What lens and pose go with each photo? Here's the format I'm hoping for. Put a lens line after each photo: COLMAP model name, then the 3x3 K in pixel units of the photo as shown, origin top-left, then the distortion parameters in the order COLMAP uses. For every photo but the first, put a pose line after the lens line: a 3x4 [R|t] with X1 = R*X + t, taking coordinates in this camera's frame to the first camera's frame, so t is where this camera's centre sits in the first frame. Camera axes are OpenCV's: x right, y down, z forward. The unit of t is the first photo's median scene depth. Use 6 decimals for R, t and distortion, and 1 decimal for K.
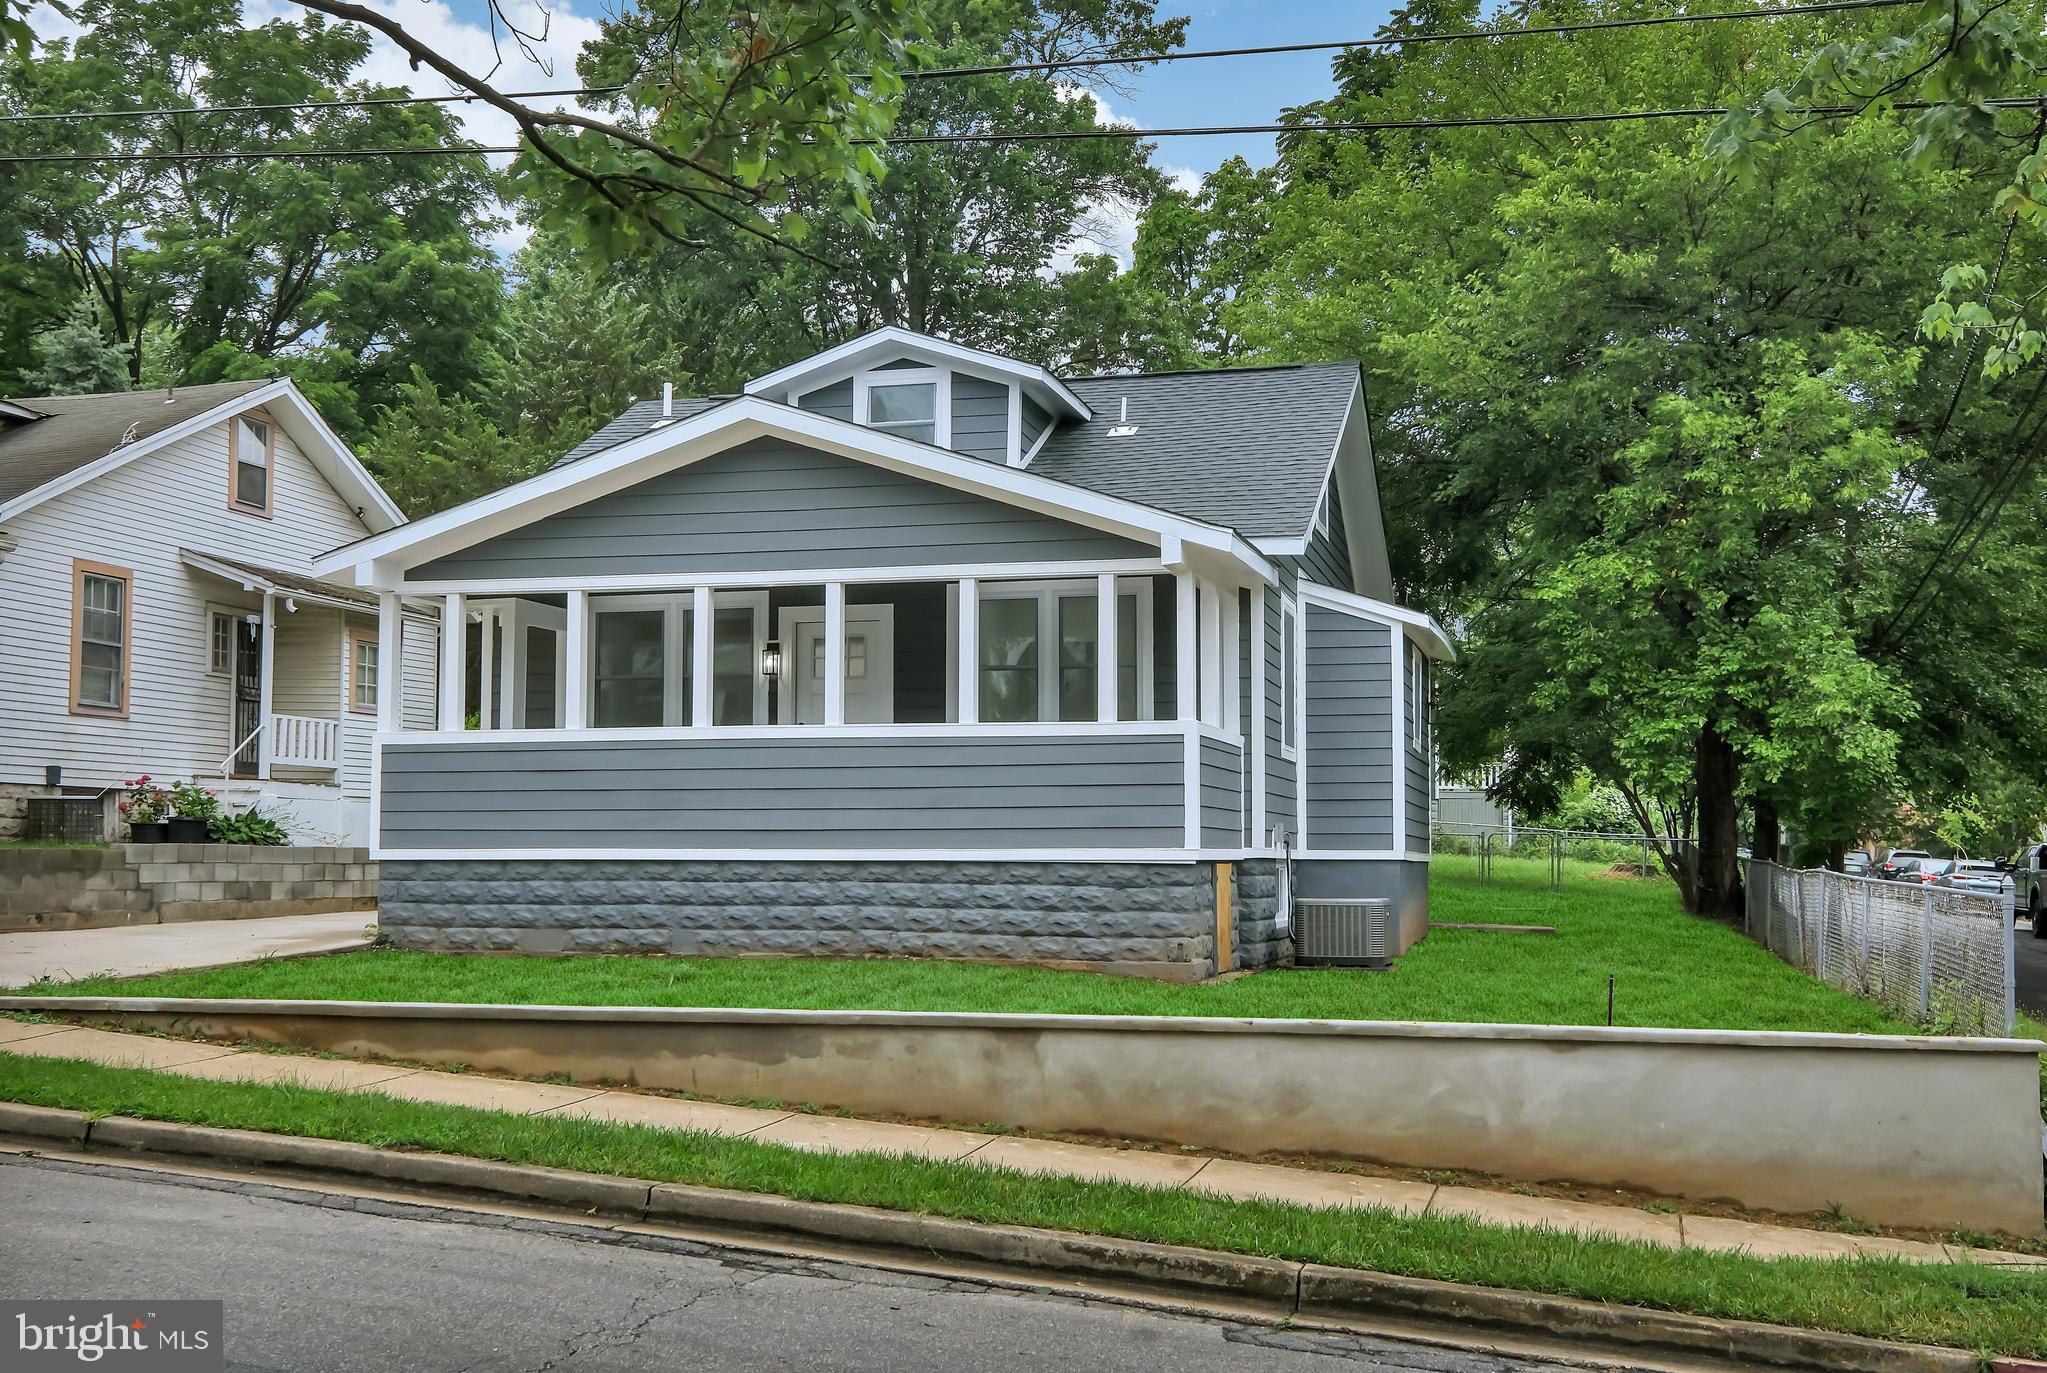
lens RADIAL K [[2129.5, 0, 1026.0], [0, 2129.5, 689.4], [0, 0, 1]] dist [0.026834, 0.000000]
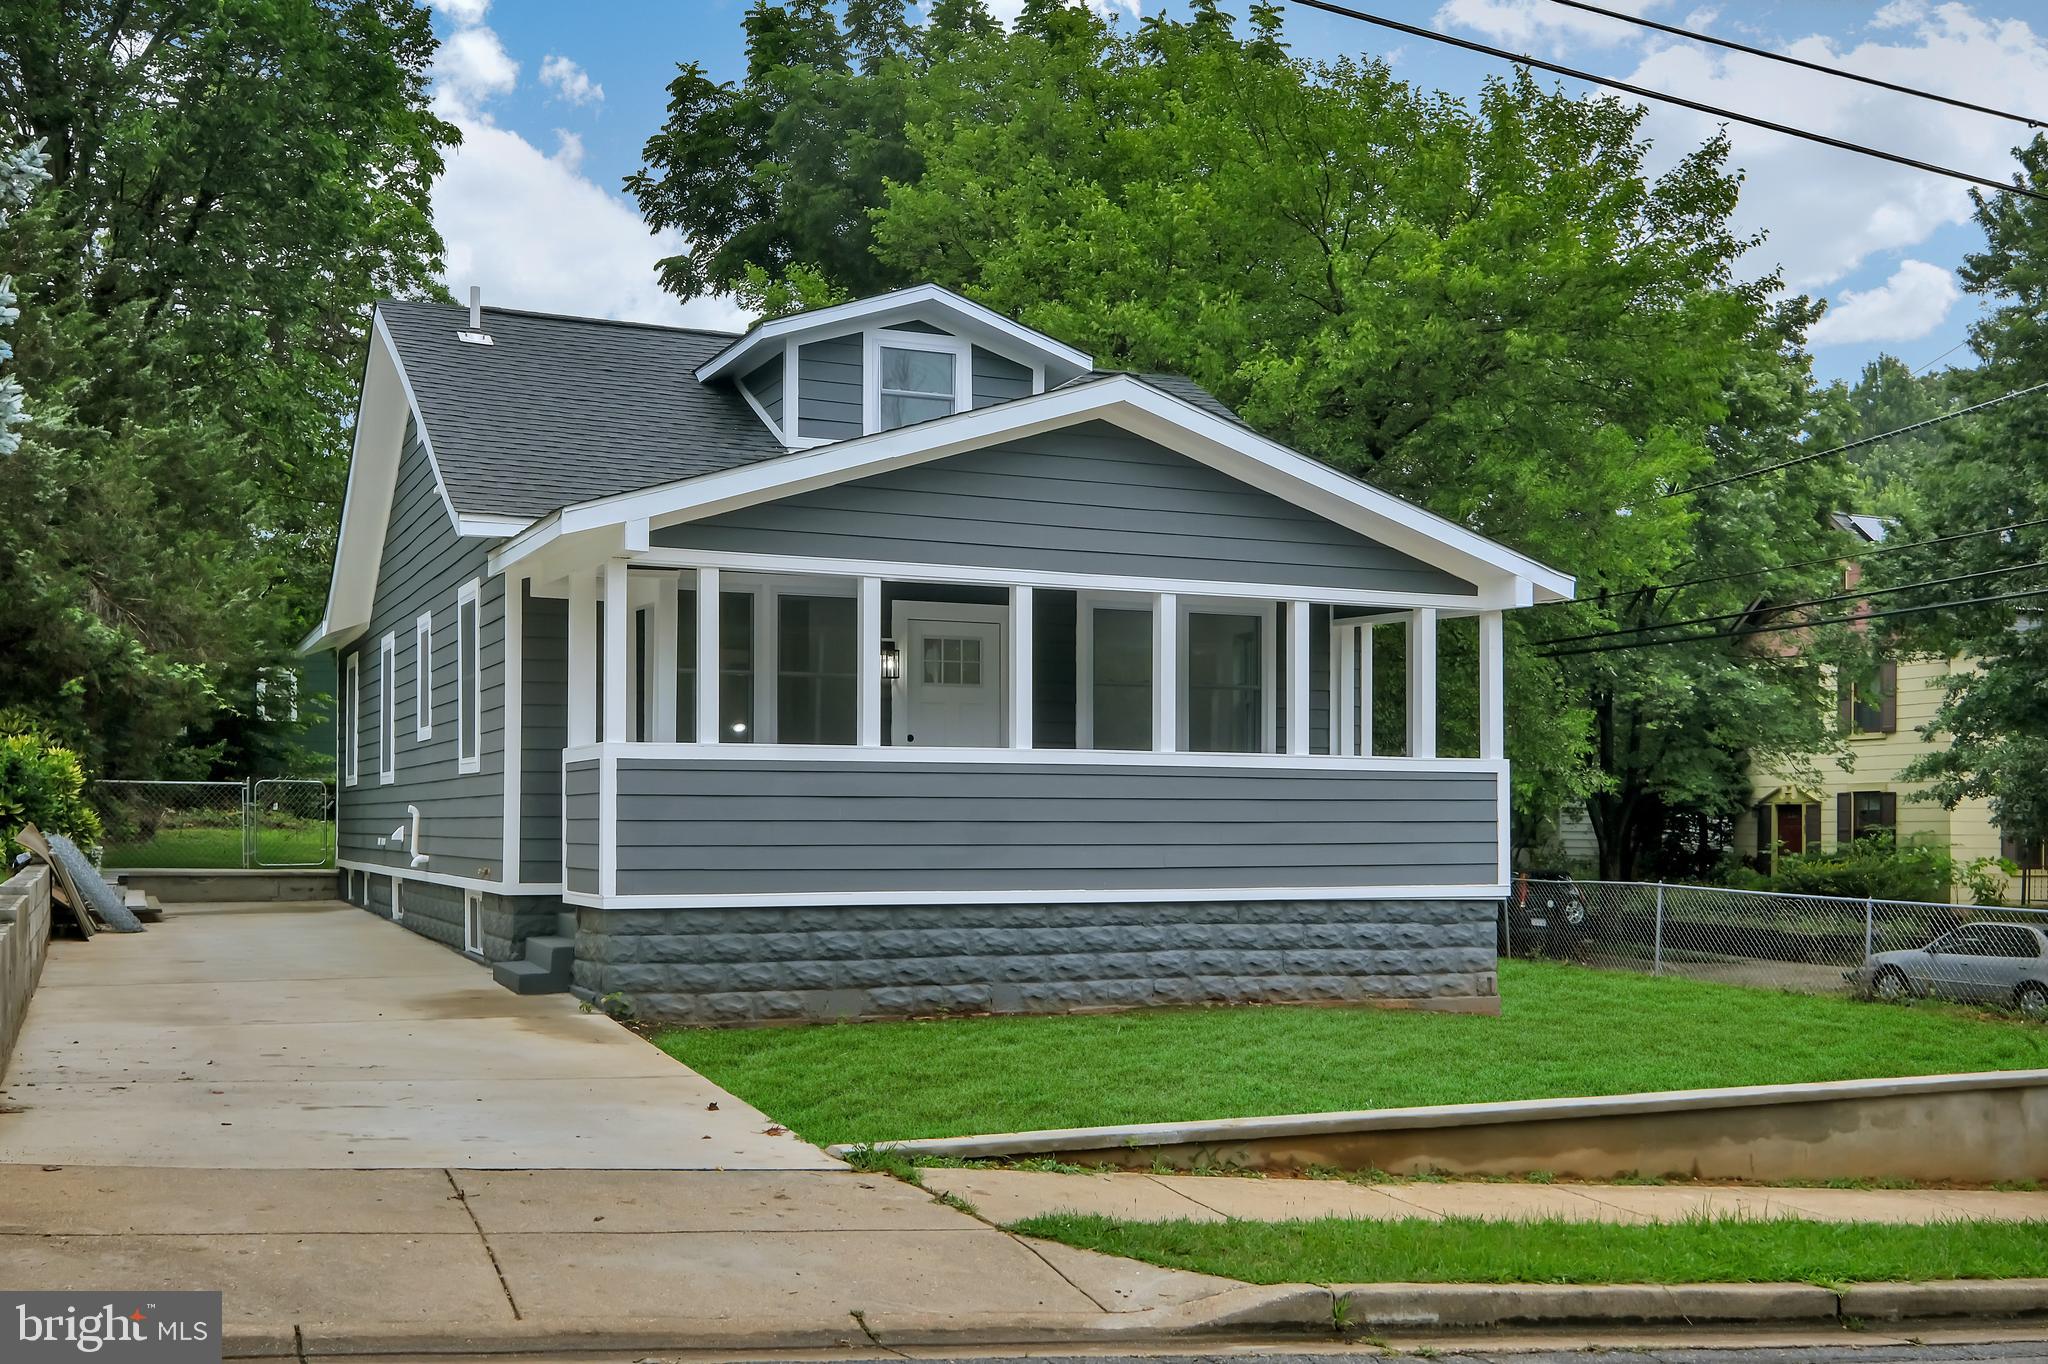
lens RADIAL K [[2130.6, 0, 1042.3], [0, 2130.6, 747.7], [0, 0, 1]] dist [0.026834, 0.000000]
pose [[0.776663, 0.022016, 0.629532, -0.715409], [-0.053075, 0.998122, 0.030572, -0.010000], [-0.627676, -0.057157, 0.776373, 0.337389]]
